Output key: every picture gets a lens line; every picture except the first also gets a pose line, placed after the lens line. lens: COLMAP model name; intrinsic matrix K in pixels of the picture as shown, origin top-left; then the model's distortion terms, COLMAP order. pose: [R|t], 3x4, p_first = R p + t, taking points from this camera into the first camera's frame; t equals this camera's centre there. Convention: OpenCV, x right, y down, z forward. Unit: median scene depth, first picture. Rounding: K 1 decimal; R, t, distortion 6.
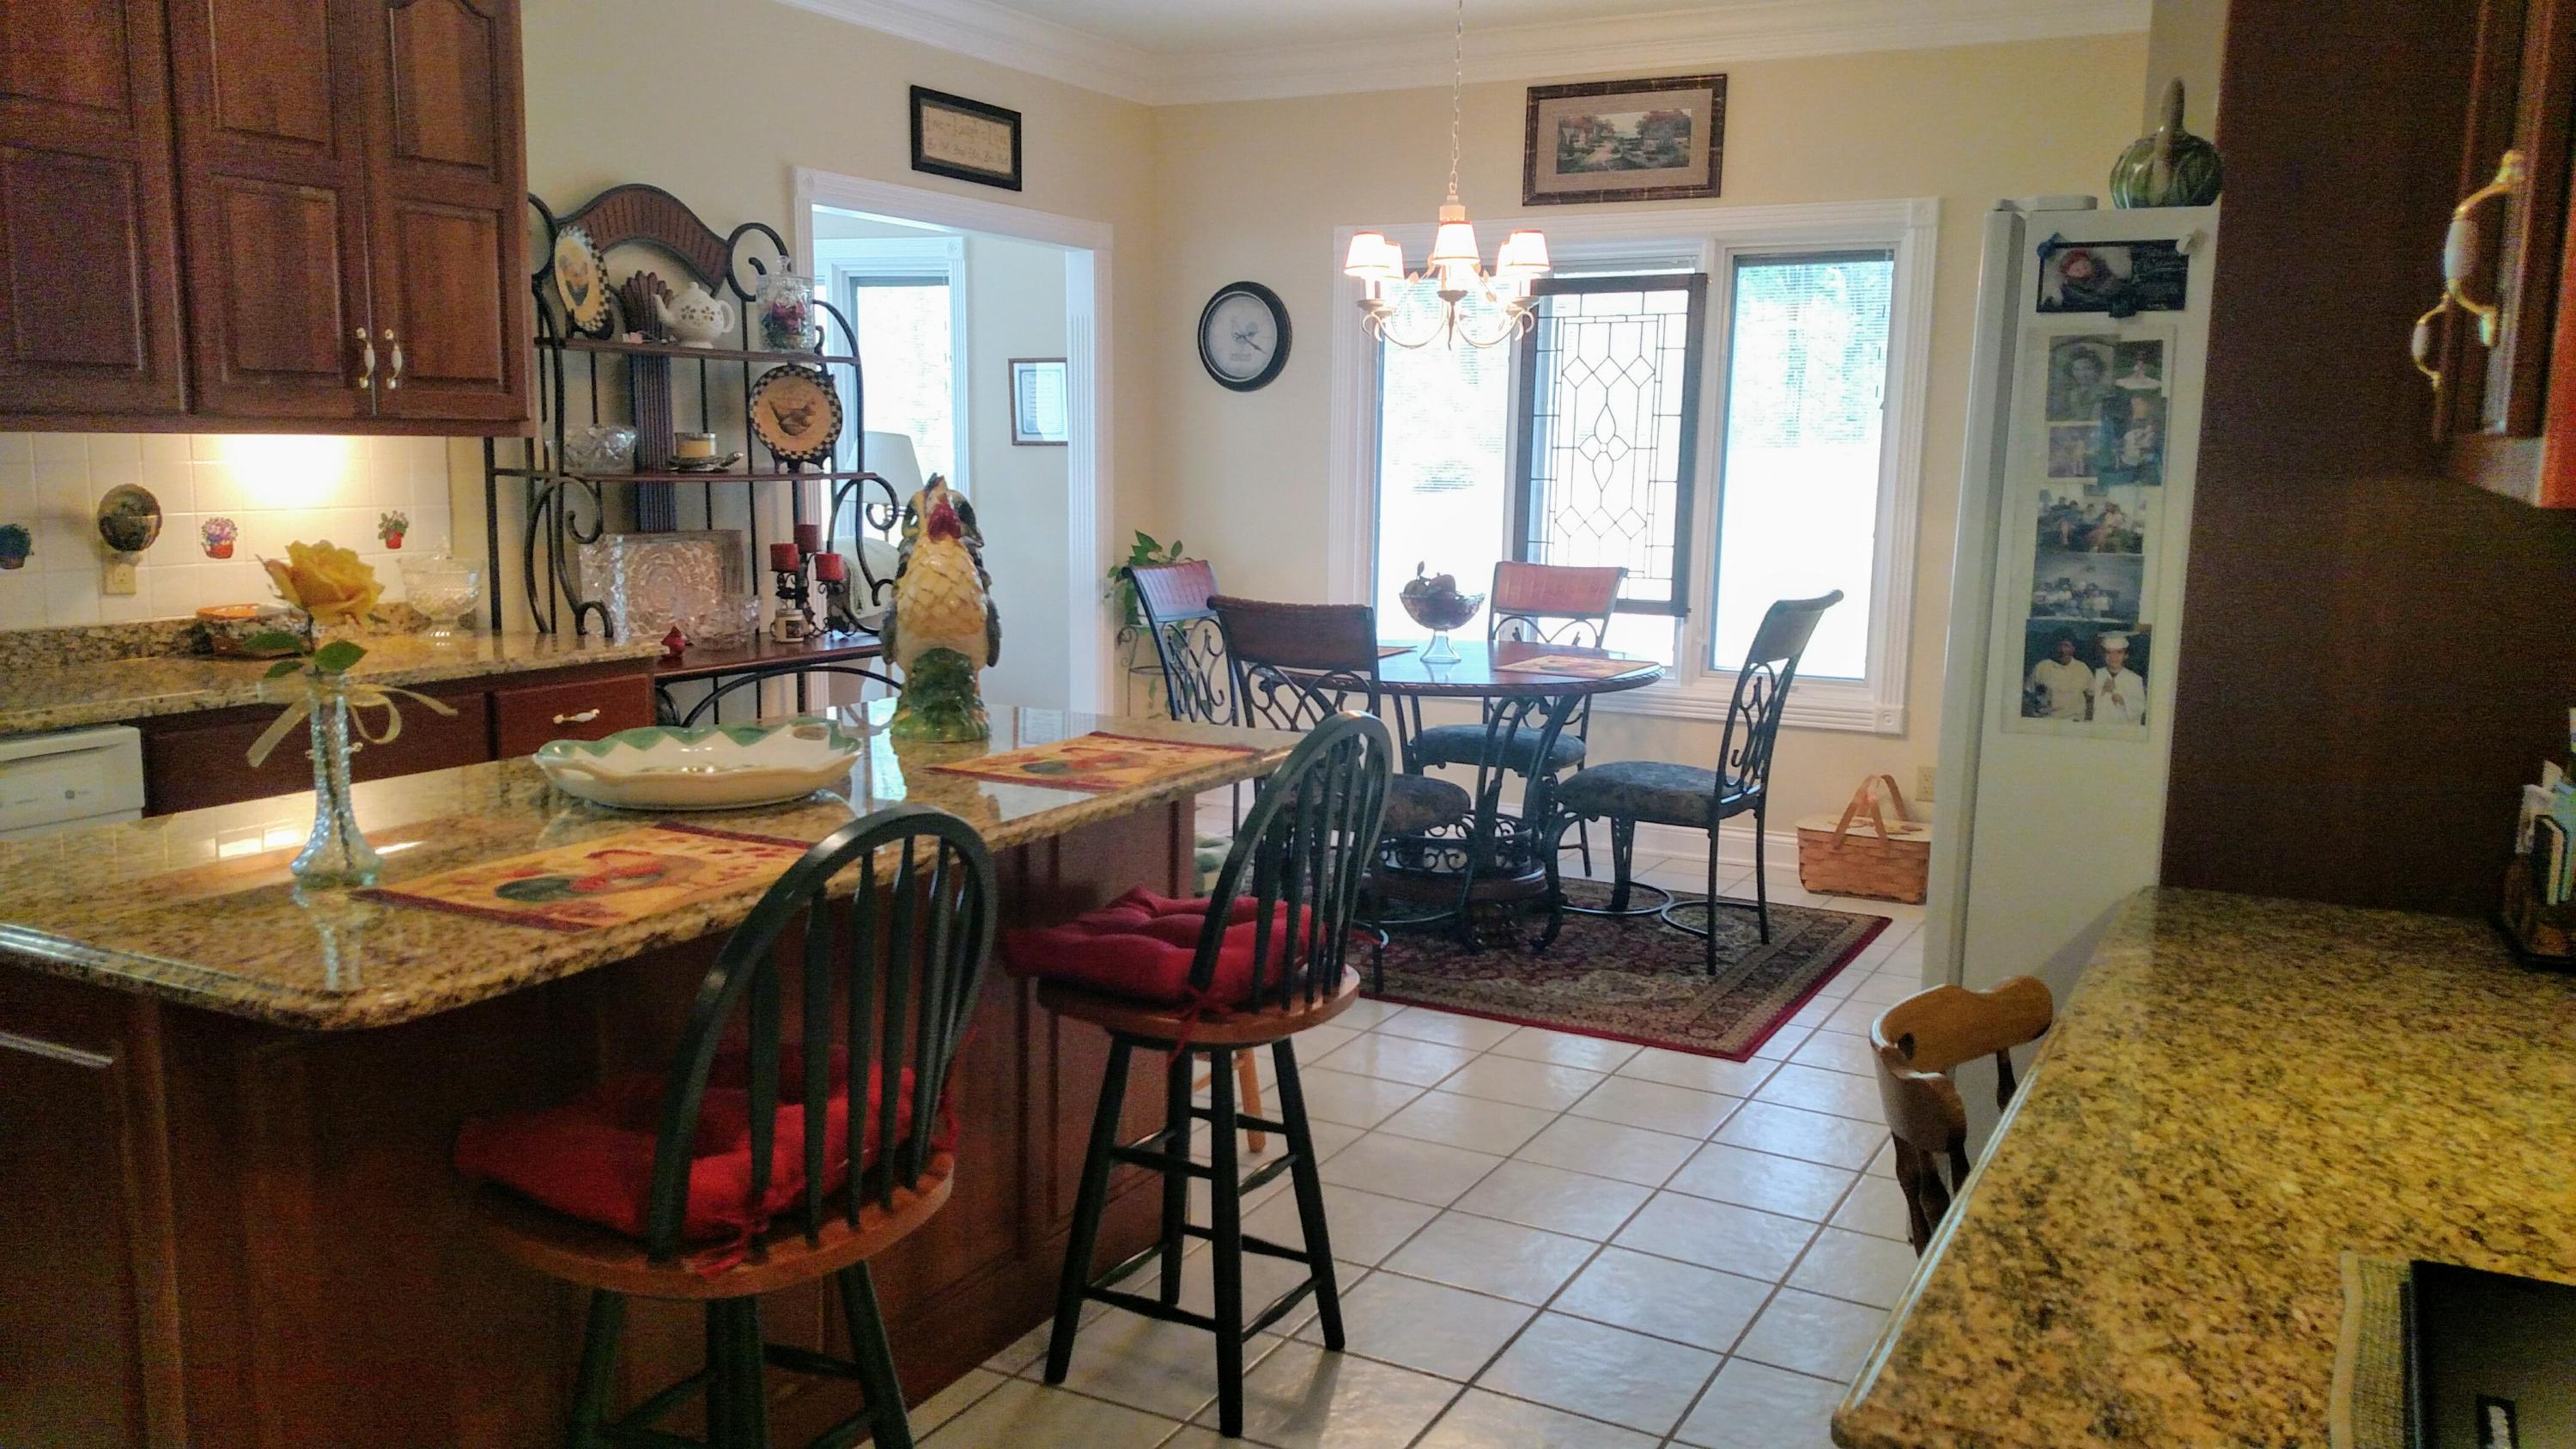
lens RADIAL K [[1949.6, 0, 1276.9], [0, 1949.6, 777.0], [0, 0, 1]] dist [0.144248, -0.288755]
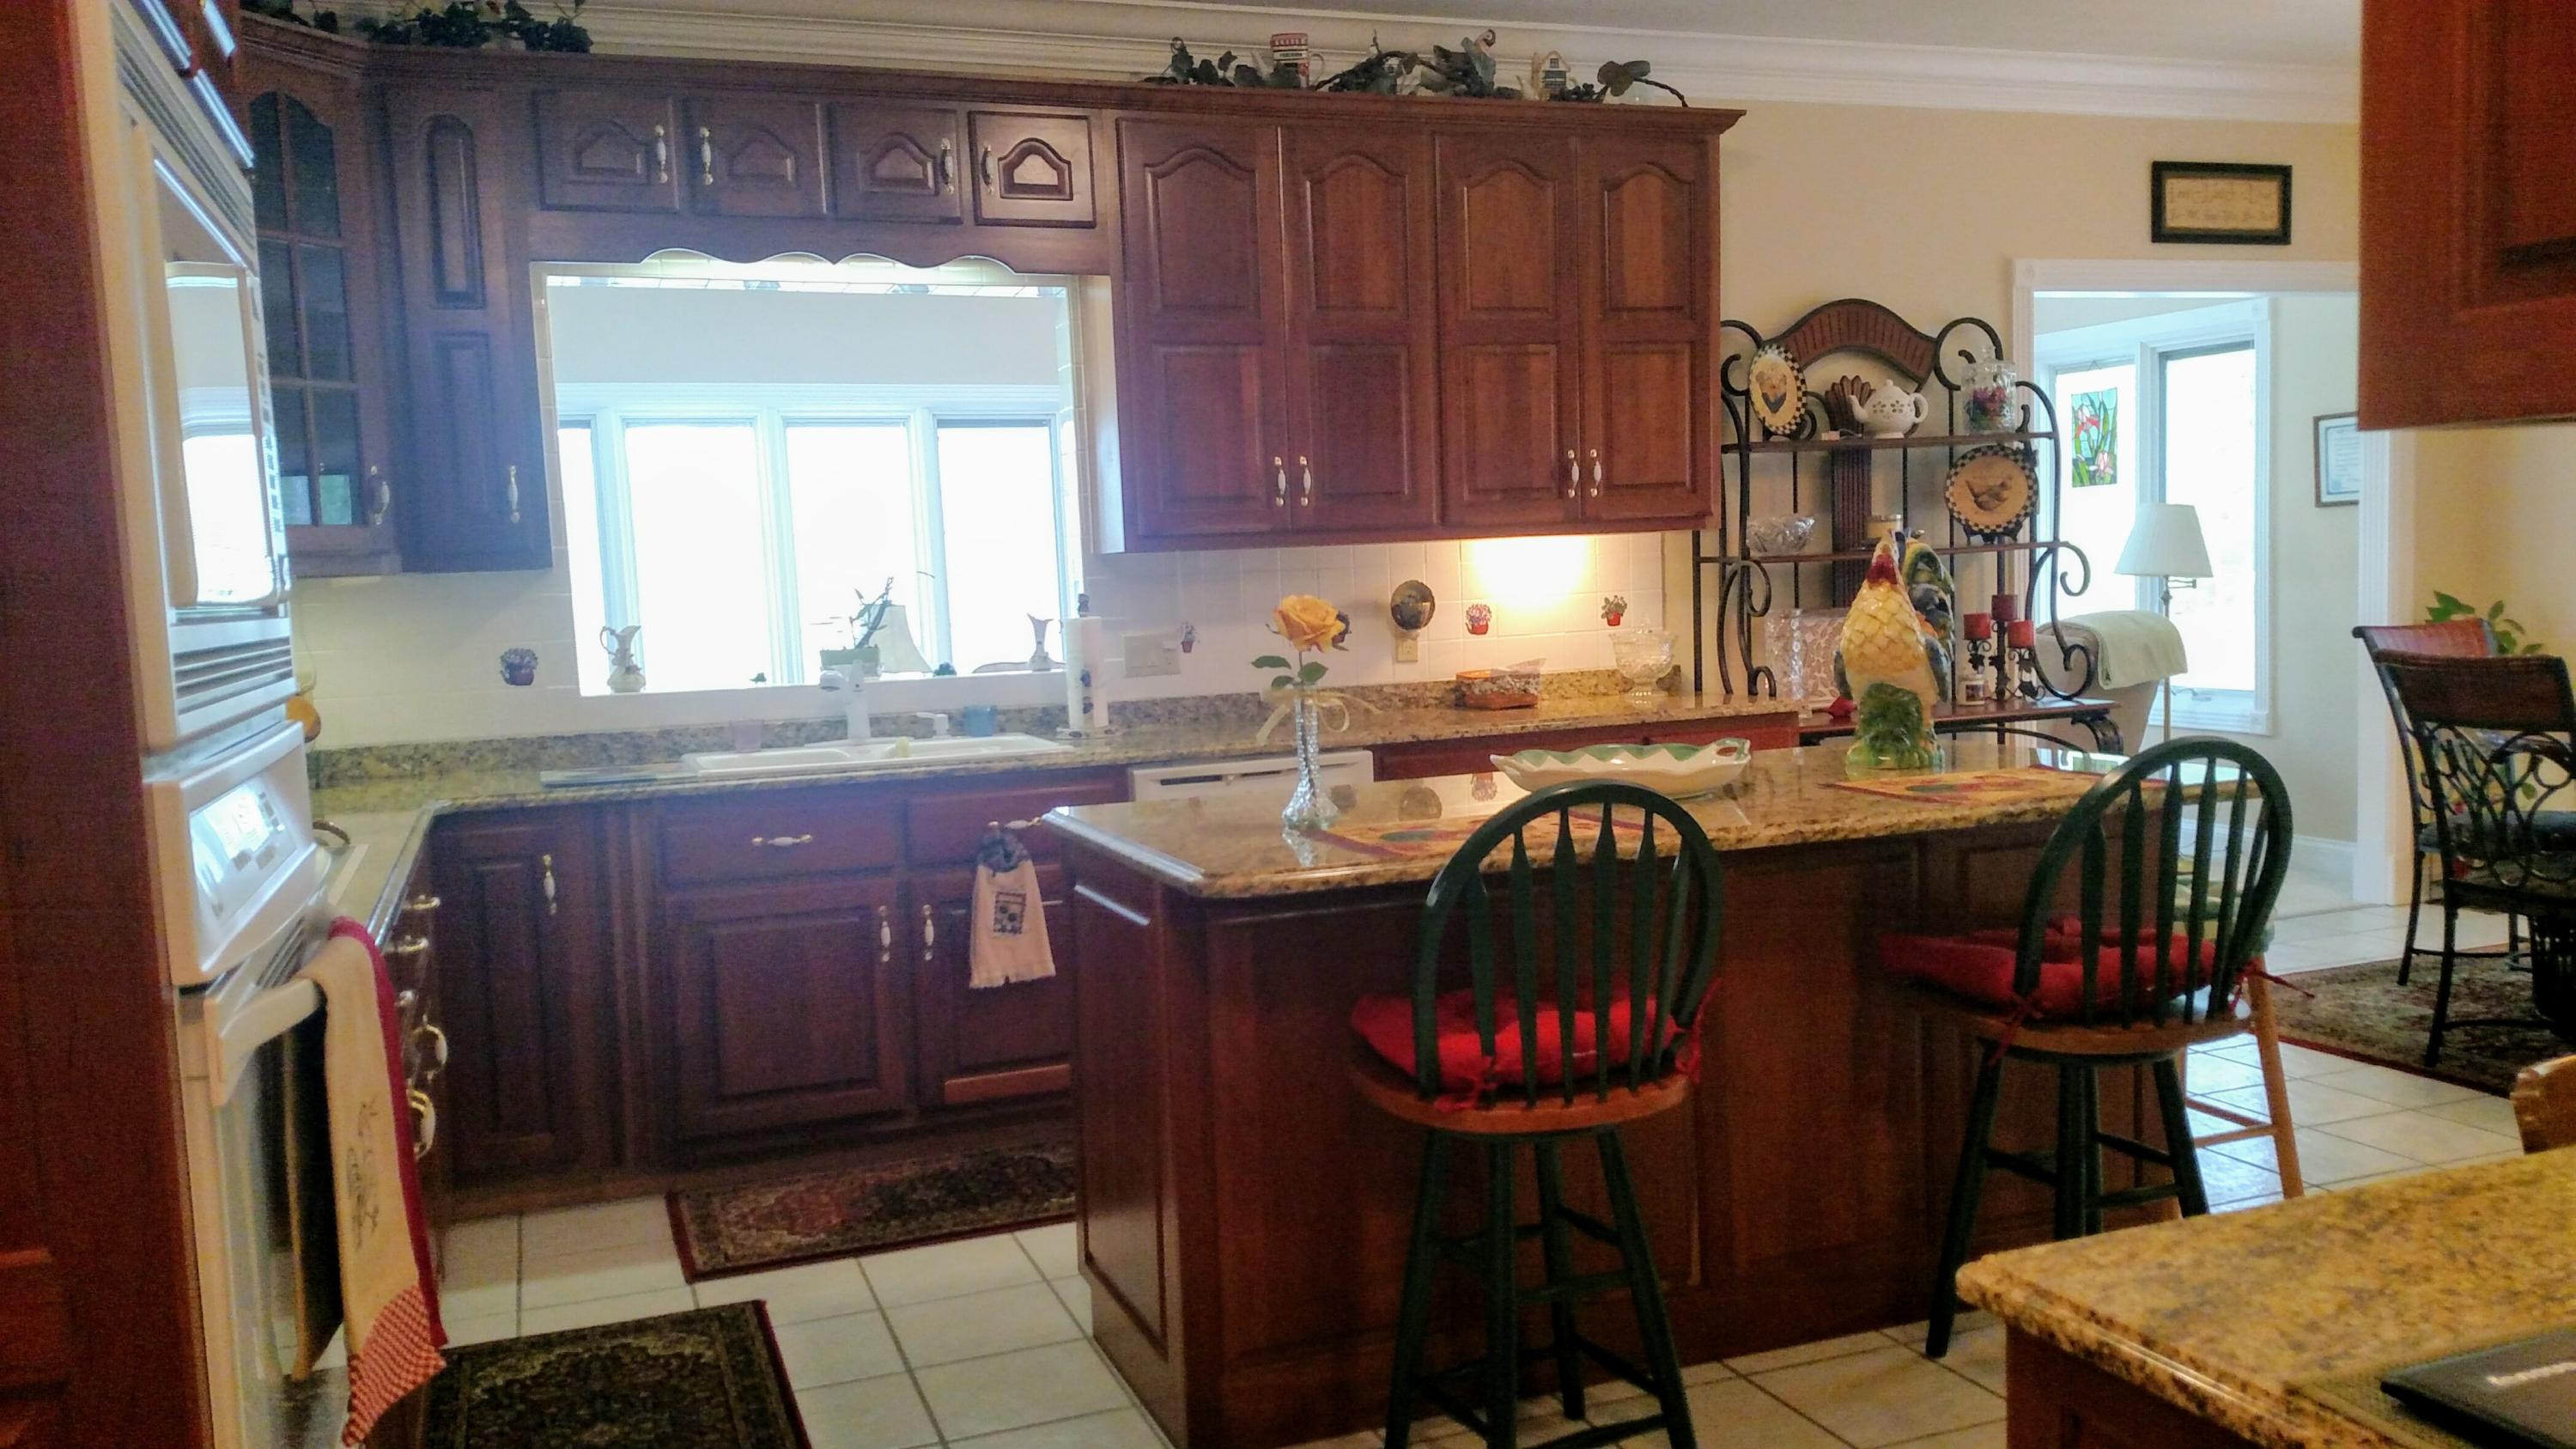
lens RADIAL K [[1949.6, 0, 1276.9], [0, 1949.6, 777.0], [0, 0, 1]] dist [0.144248, -0.288755]
pose [[0.743174, 0.025039, -0.668629, 0.214754], [-0.059758, 0.997790, -0.029055, 0.026930], [0.666424, 0.061549, 0.743028, -0.041893]]
